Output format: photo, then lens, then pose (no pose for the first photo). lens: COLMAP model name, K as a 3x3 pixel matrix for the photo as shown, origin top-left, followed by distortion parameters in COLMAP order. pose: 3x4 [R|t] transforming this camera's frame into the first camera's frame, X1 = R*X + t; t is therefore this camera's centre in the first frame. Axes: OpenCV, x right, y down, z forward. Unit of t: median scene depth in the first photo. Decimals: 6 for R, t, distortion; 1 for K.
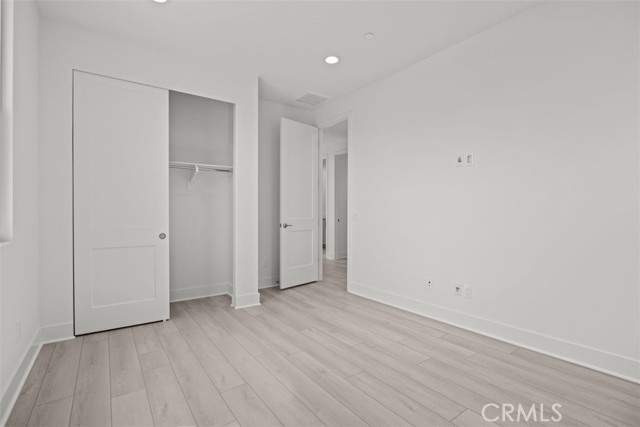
lens RADIAL K [[308.8, 0, 320.0], [0, 308.8, 213.5], [0, 0, 1]] dist [0.000014, 0.000009]
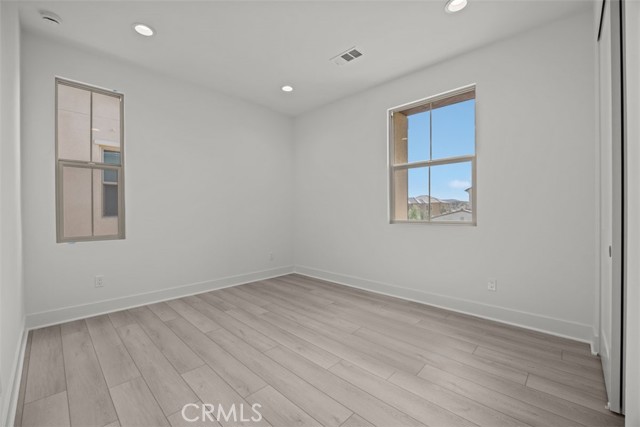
lens RADIAL K [[265.4, 0, 320.0], [0, 265.4, 213.5], [0, 0, 1]] dist [0.000035, -0.000012]
pose [[-0.982222, 0.001704, -0.187716, 0.118558], [0.000457, 0.999978, 0.006689, 0.003776], [0.187723, 0.006485, -0.982201, 1.960752]]
